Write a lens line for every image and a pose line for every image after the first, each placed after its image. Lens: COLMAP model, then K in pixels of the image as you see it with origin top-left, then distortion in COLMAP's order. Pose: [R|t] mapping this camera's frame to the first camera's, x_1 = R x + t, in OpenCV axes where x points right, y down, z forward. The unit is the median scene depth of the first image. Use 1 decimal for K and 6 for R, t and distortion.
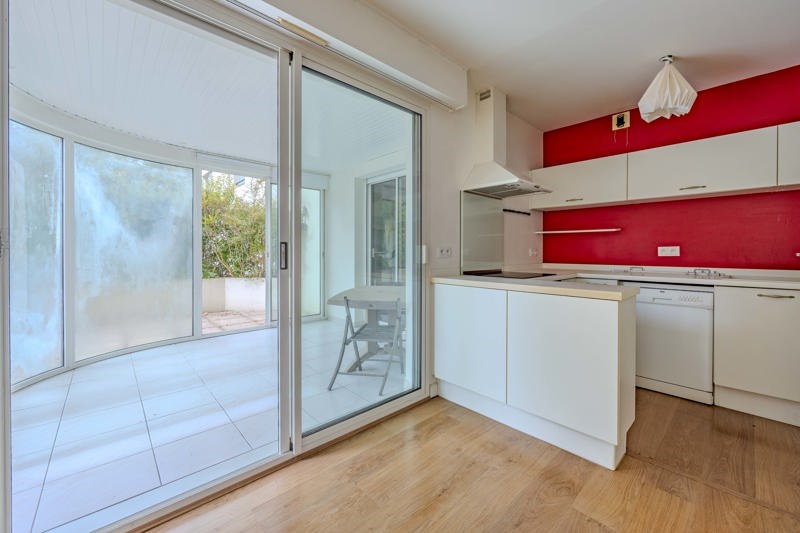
lens RADIAL K [[321.4, 0, 412.5], [0, 321.4, 252.4], [0, 0, 1]] dist [-0.016799, -0.000114]
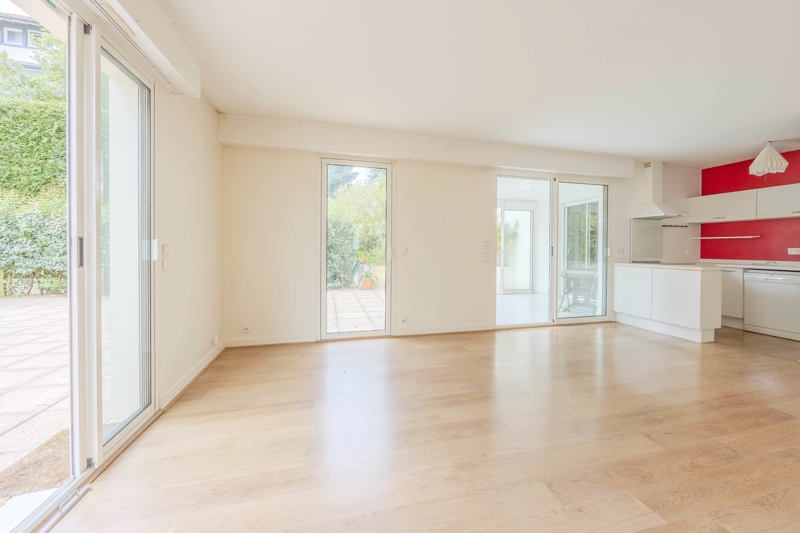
lens RADIAL K [[321.4, 0, 412.5], [0, 321.4, 252.4], [0, 0, 1]] dist [-0.016799, -0.000114]
pose [[0.879650, 0.009274, -0.475531, -0.085637], [-0.006611, 0.999952, 0.007272, 0.003031], [0.475575, -0.003253, 0.879669, -1.237283]]
